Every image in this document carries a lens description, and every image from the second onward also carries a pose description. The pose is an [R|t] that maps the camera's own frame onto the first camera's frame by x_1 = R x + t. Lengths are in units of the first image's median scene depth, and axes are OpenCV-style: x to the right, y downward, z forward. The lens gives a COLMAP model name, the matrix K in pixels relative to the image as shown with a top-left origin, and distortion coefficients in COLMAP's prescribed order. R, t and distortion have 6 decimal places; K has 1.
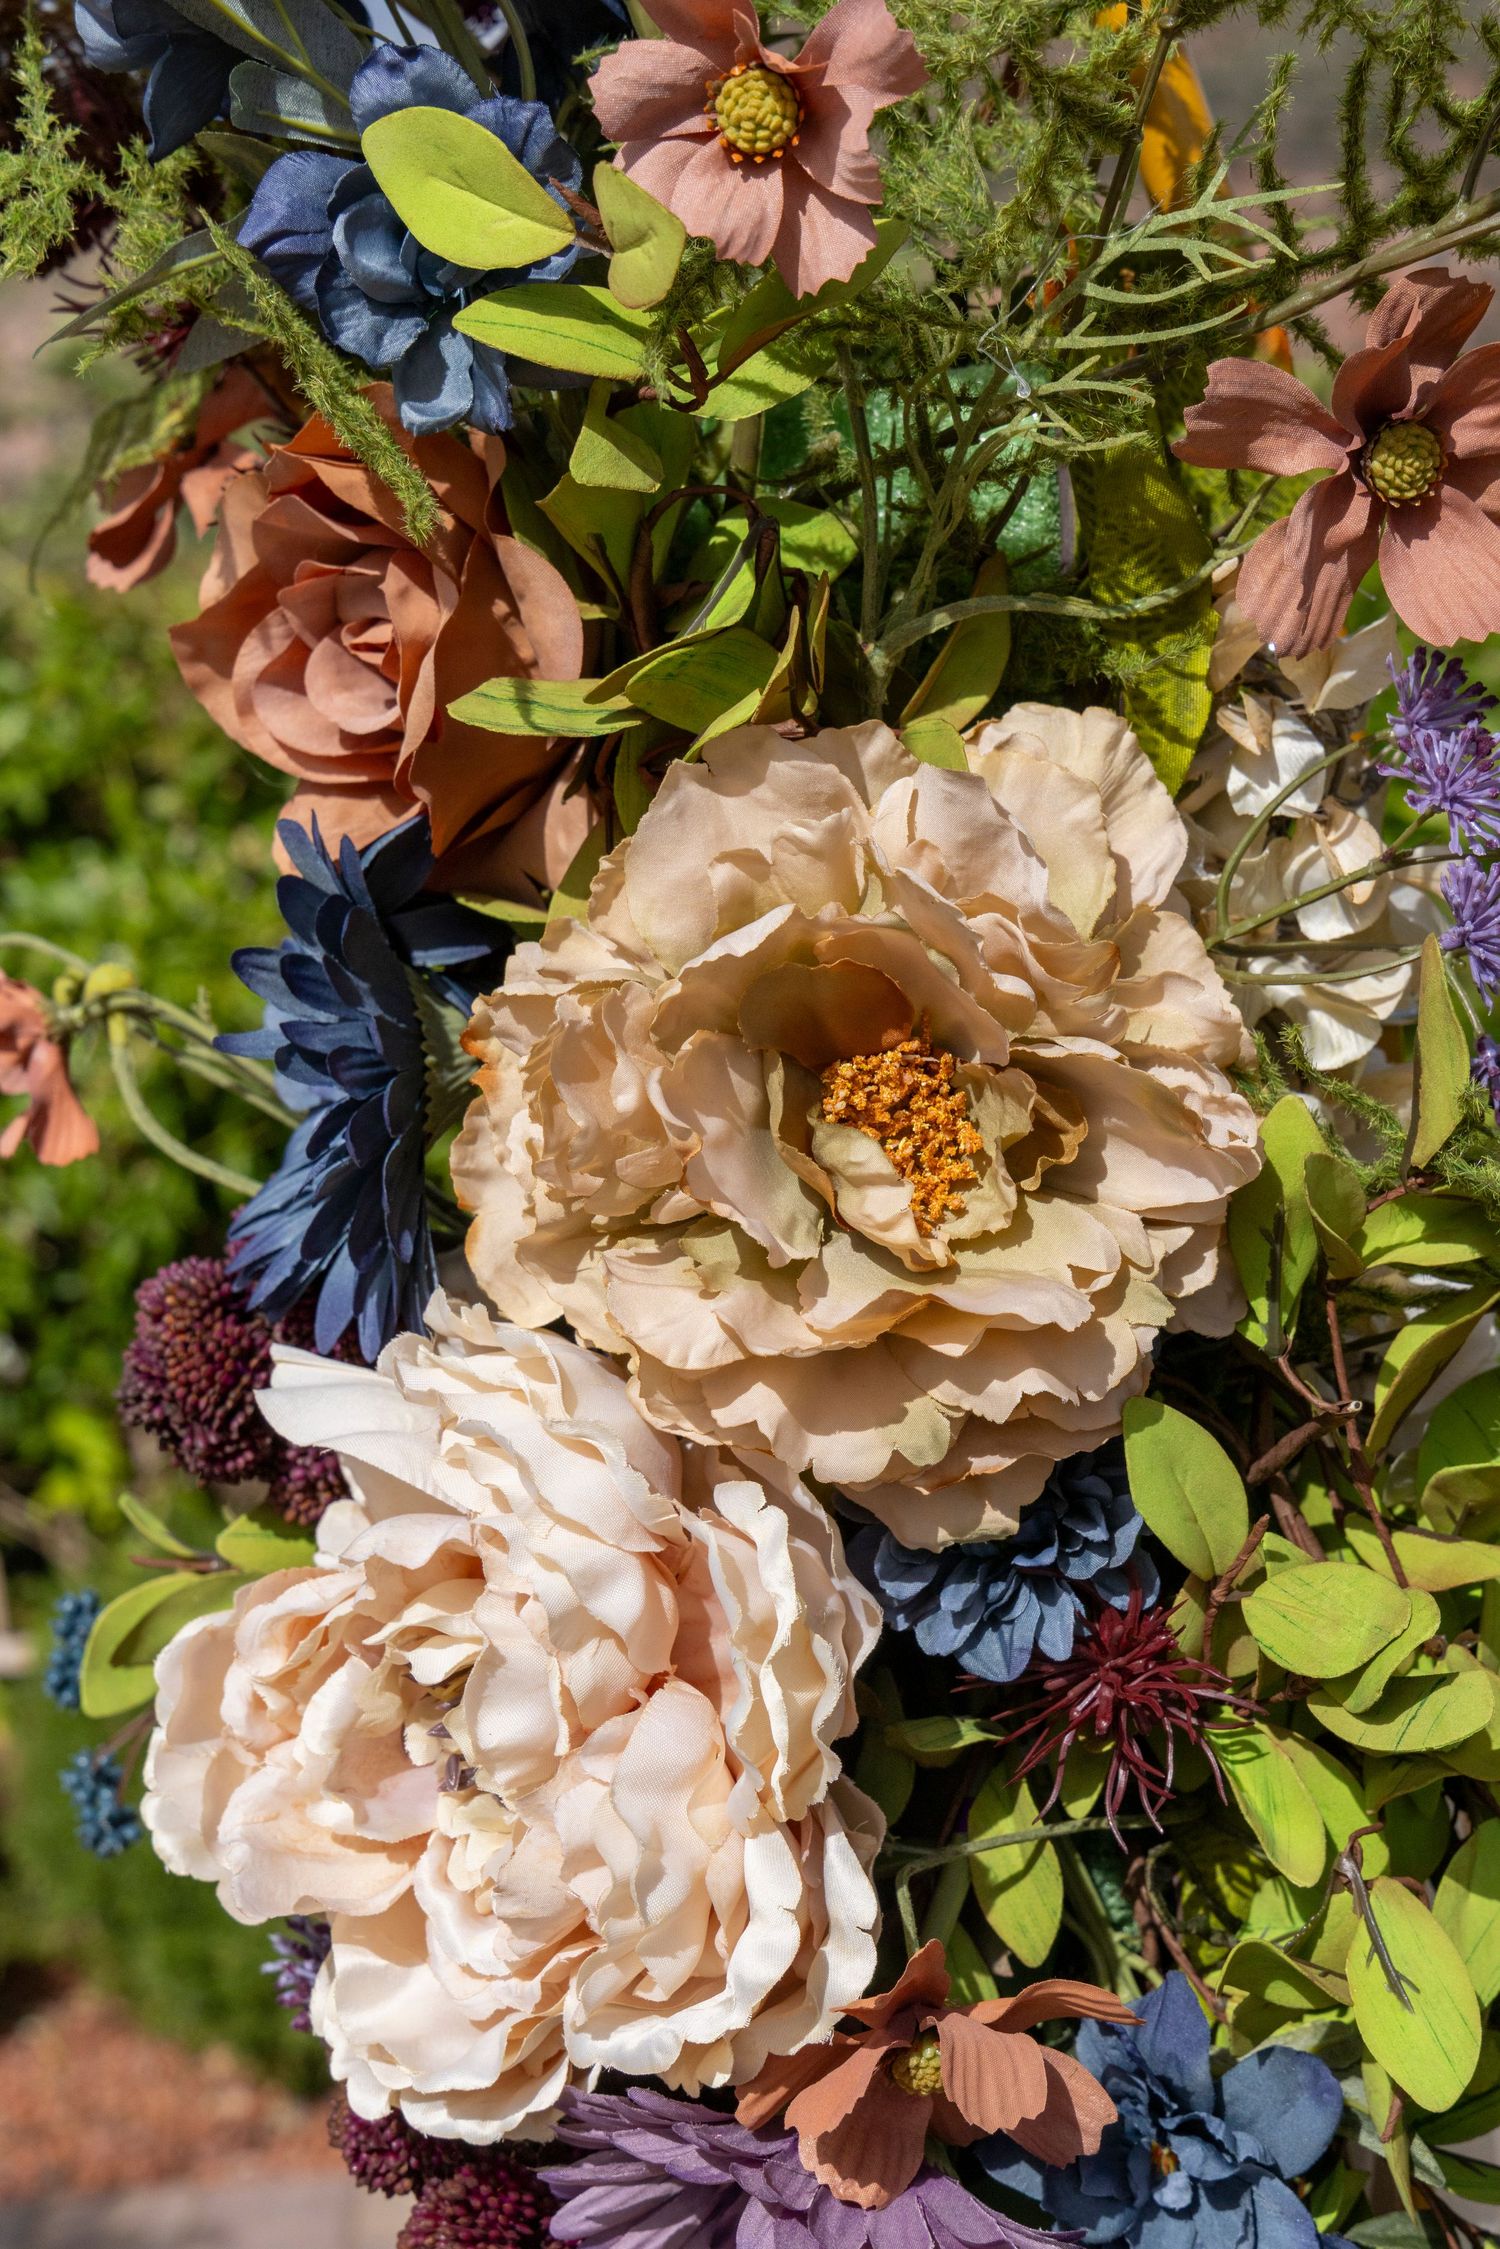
lens RADIAL K [[3963.6, 0, 749.5], [0, 3963.6, 1121.5], [0, 0, 1]] dist [-0.037239, 0.000000]
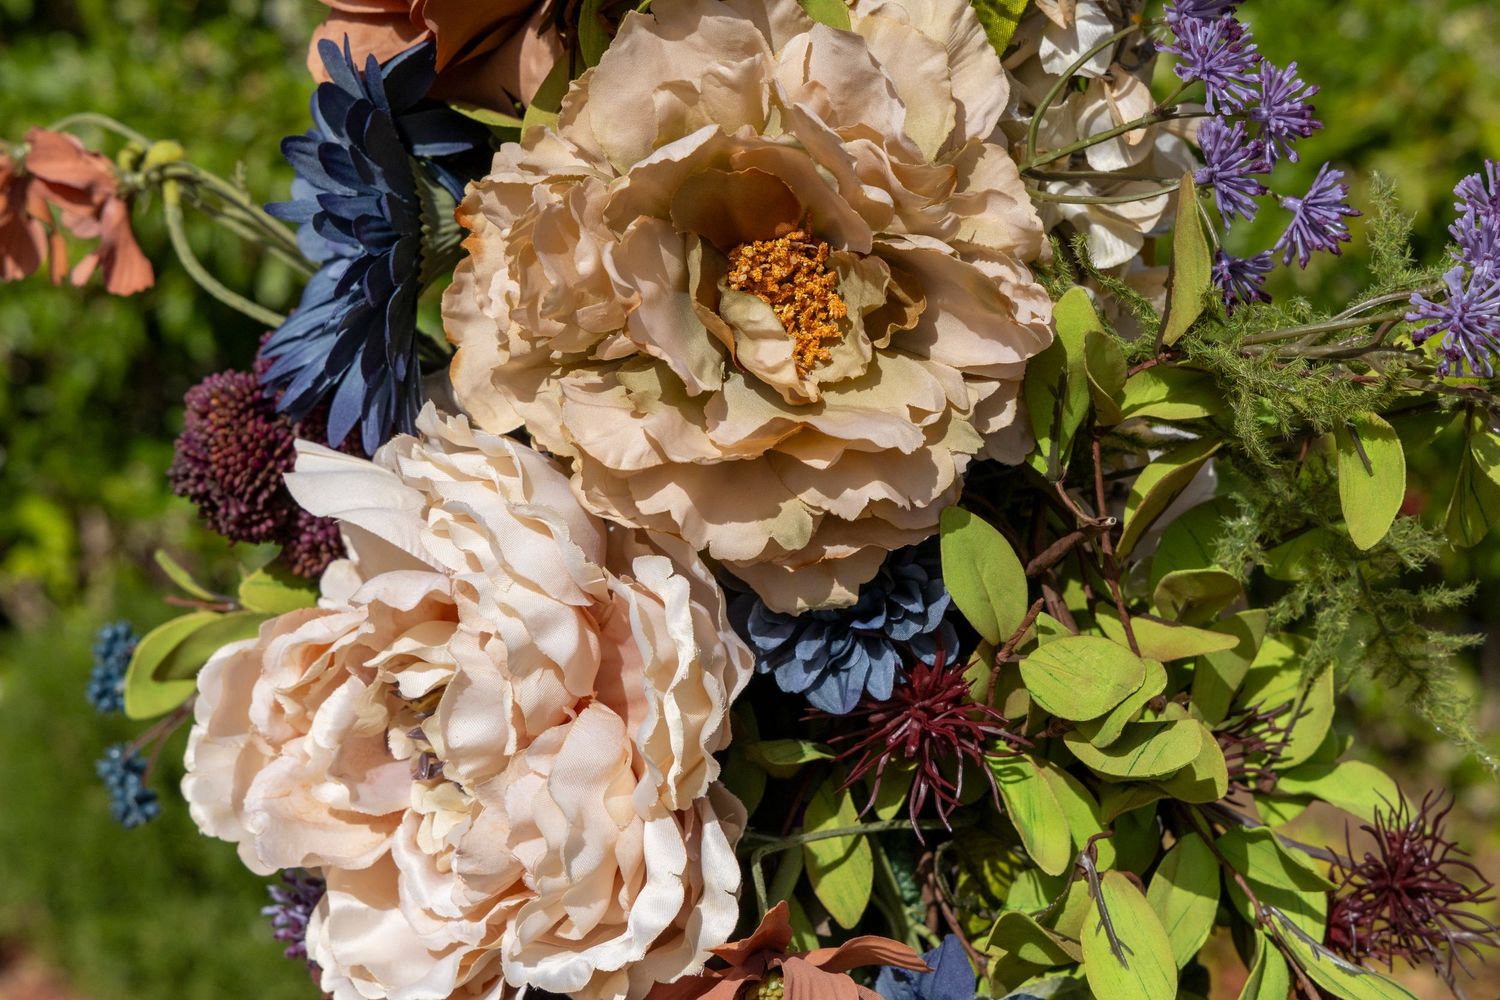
lens RADIAL K [[3307.4, 0, 750.1], [0, 3307.4, 501.1], [0, 0, 1]] dist [-0.054618, 0.000000]
pose [[0.996768, 0.044762, 0.066701, -0.043948], [-0.048762, 0.997031, 0.059595, 0.004318], [-0.063835, -0.062655, 0.995992, -0.107516]]
